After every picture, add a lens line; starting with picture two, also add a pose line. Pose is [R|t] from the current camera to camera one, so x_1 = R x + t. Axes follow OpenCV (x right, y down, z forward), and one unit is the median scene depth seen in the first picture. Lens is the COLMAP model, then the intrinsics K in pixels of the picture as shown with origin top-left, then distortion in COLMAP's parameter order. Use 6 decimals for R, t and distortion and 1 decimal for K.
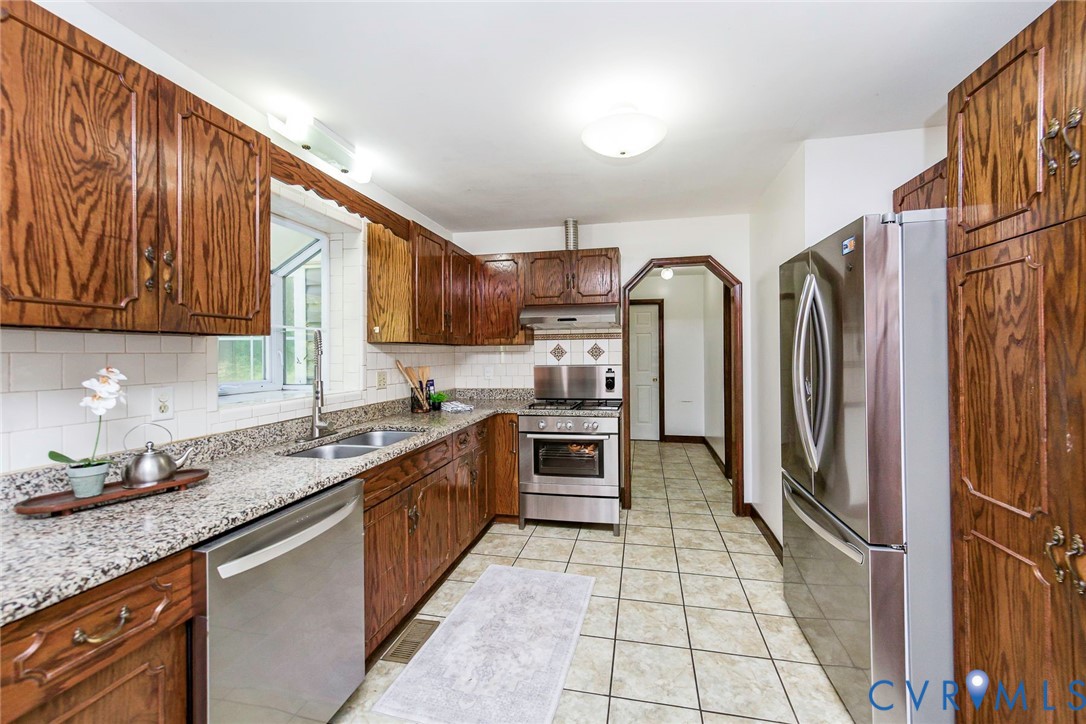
lens RADIAL K [[421.9, 0, 542.8], [0, 421.9, 358.9], [0, 0, 1]] dist [0.003694, 0.000059]
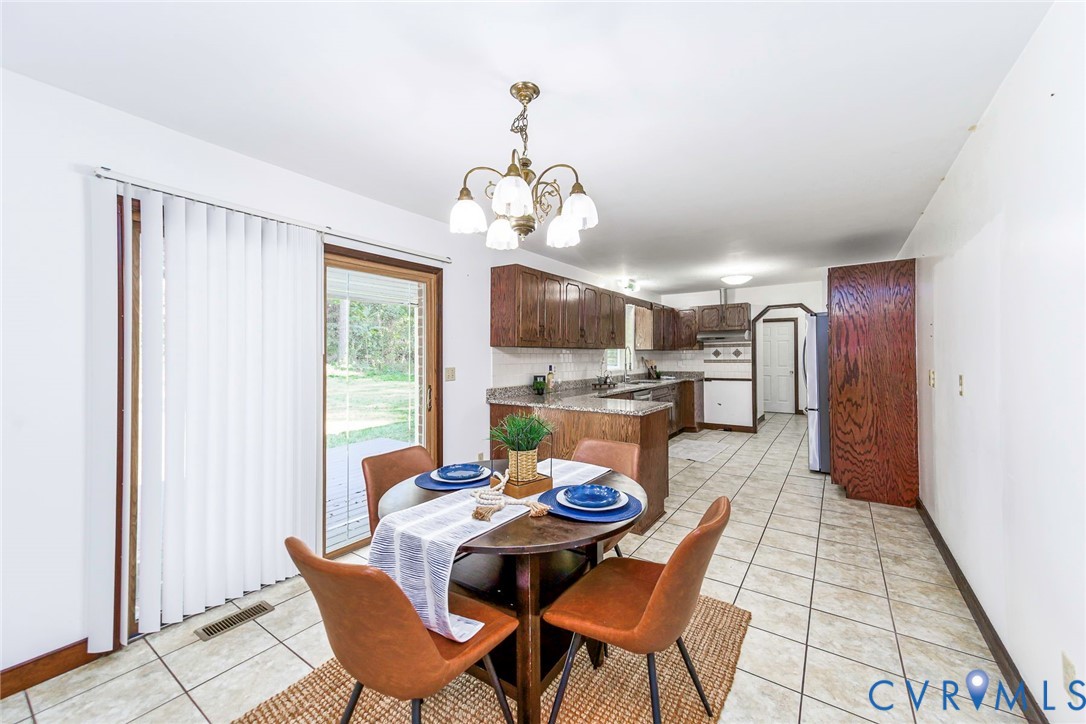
lens RADIAL K [[421.9, 0, 542.5], [0, 421.9, 356.5], [0, 0, 1]] dist [0.003694, 0.000059]
pose [[0.919811, 0.005763, -0.392318, 0.064213], [-0.005528, 0.999983, 0.001729, 0.000623], [0.392322, 0.000578, 0.919828, -1.242835]]
